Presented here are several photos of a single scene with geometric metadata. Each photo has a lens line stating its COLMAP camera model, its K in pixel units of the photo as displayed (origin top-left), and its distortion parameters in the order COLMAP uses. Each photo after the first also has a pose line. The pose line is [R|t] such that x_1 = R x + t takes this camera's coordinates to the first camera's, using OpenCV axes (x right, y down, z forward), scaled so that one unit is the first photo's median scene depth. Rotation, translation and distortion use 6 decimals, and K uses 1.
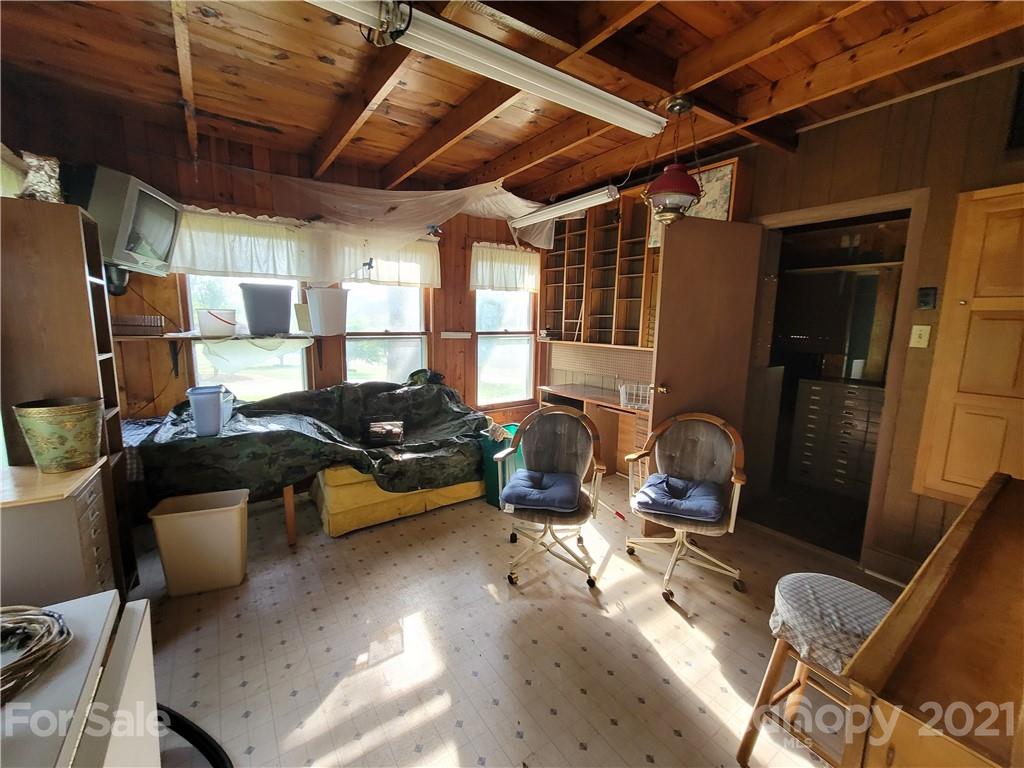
lens RADIAL K [[420.1, 0, 512.0], [0, 420.1, 383.7], [0, 0, 1]] dist [-0.004814, 0.000135]
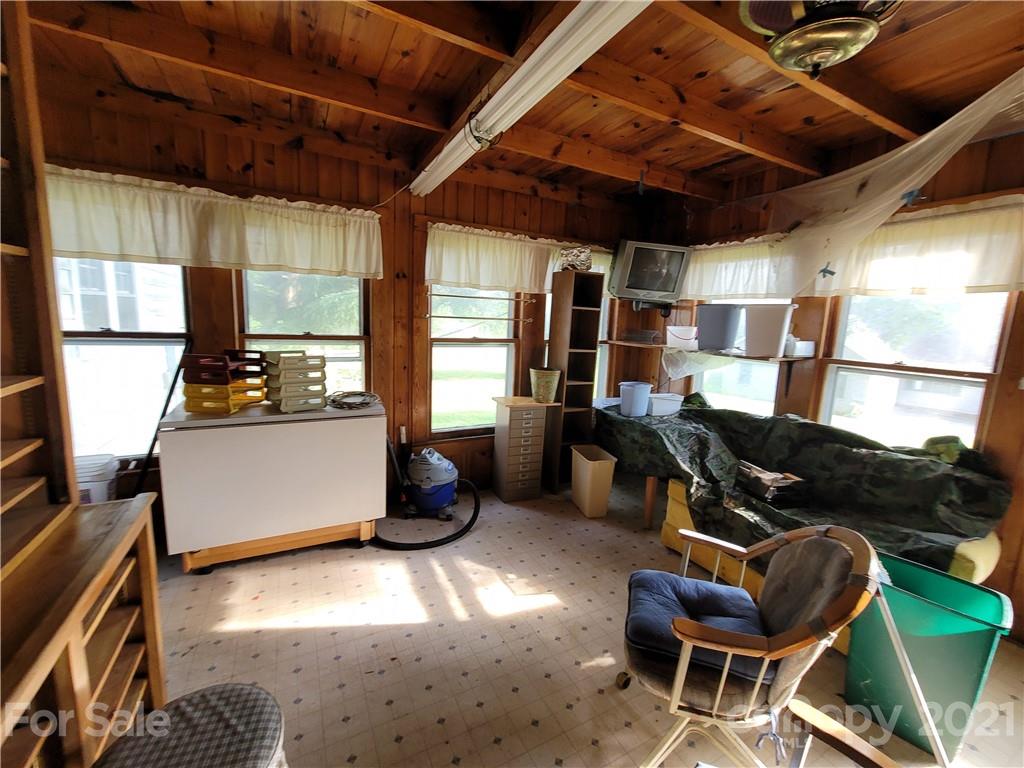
lens RADIAL K [[420.1, 0, 512.9], [0, 420.1, 380.8], [0, 0, 1]] dist [-0.004814, 0.000135]
pose [[-0.127726, 0.124316, -0.983988, 0.890790], [-0.198301, 0.968880, 0.148148, -0.157466], [0.971783, 0.214048, -0.099100, 0.989621]]
